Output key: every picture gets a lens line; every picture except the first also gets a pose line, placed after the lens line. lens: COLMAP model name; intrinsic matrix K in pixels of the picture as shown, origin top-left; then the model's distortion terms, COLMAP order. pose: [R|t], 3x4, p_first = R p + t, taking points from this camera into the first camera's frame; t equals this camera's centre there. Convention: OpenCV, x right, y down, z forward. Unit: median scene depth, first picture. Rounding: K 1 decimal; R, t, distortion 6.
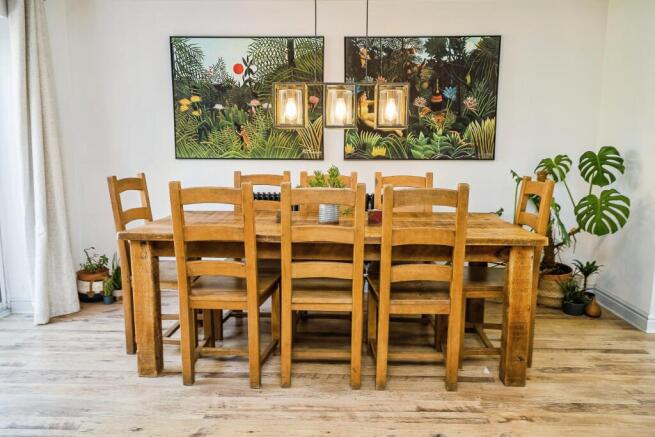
lens RADIAL K [[472.5, 0, 327.5], [0, 472.5, 218.5], [0, 0, 1]] dist [0.003836, 0.001431]
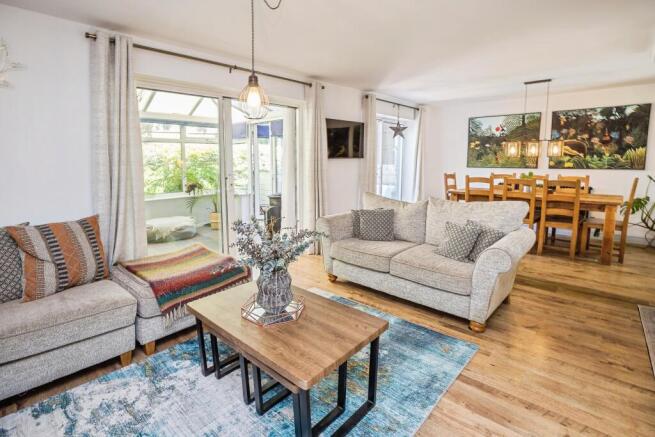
lens RADIAL K [[310.4, 0, 329.7], [0, 310.4, 205.6], [0, 0, 1]] dist [-0.030972, 0.000386]
pose [[0.757851, 0.086678, -0.646644, 0.197877], [-0.081401, 0.995953, 0.038100, 0.071767], [0.647329, 0.023763, 0.761840, -0.694098]]
